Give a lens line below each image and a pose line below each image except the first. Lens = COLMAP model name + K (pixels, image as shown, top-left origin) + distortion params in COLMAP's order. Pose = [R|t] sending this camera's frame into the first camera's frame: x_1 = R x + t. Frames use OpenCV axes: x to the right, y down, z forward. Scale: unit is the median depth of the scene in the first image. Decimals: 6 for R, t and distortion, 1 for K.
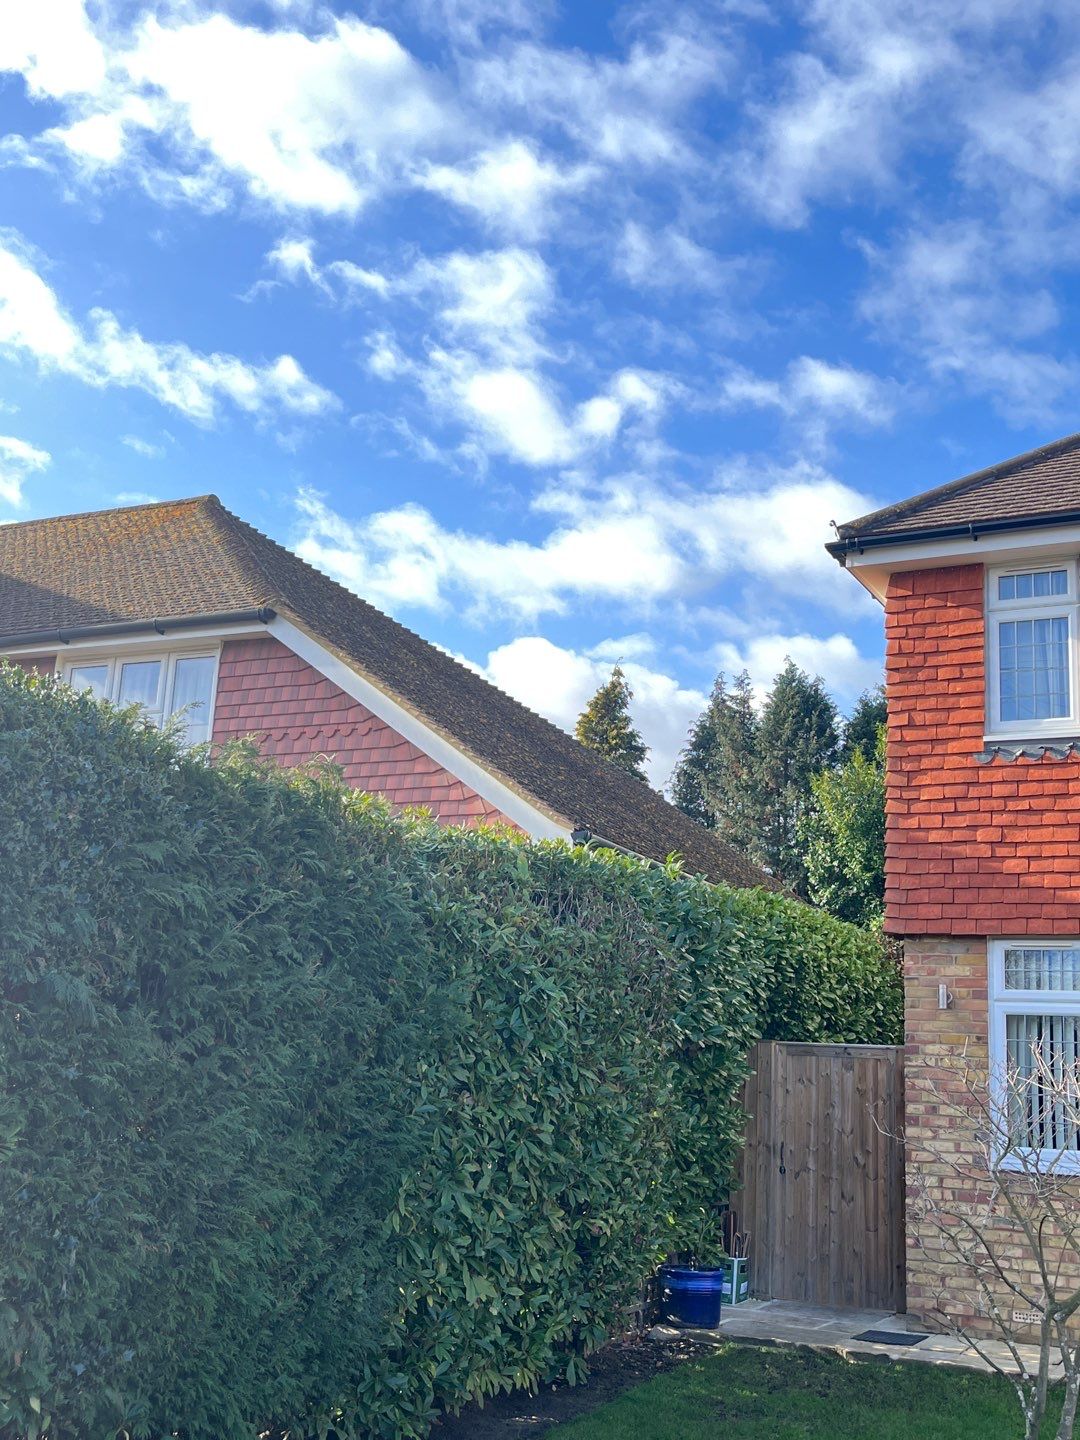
lens RADIAL K [[1606.7, 0, 540.0], [0, 1606.7, 720.0], [0, 0, 1]] dist [0.084606, -0.242030]
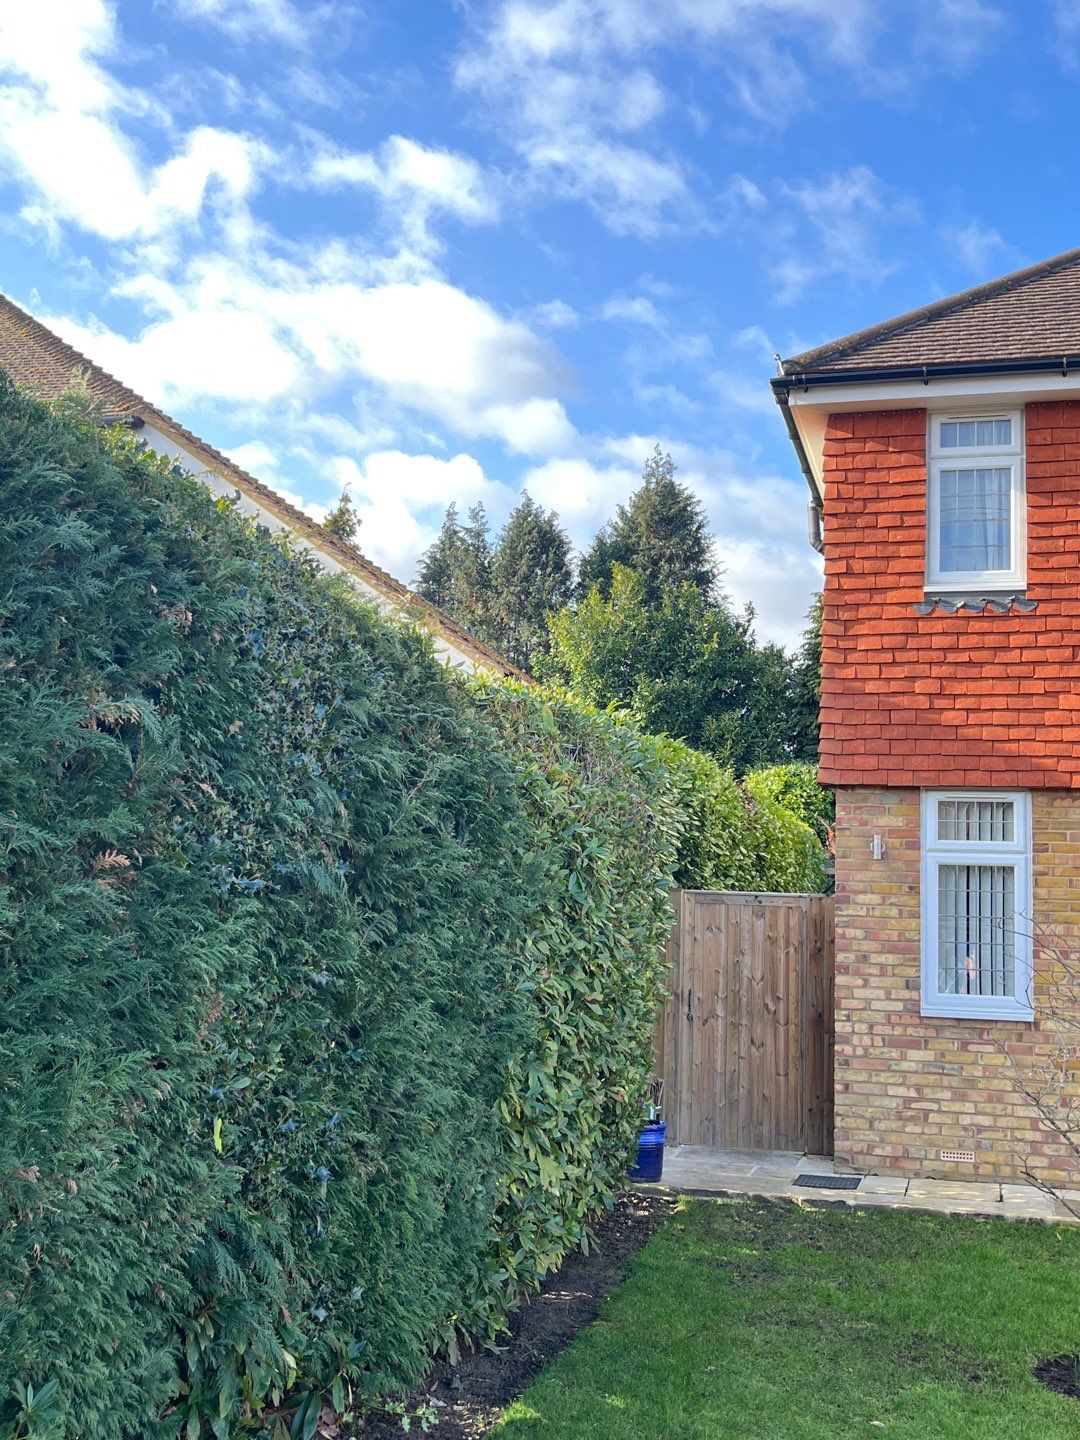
lens RADIAL K [[1606.7, 0, 540.0], [0, 1606.7, 720.0], [0, 0, 1]] dist [0.084606, -0.242030]
pose [[0.976108, 0.012010, 0.216953, -0.167178], [-0.034945, 0.994151, 0.102190, -0.001488], [-0.214457, -0.107330, 0.970819, 0.083199]]
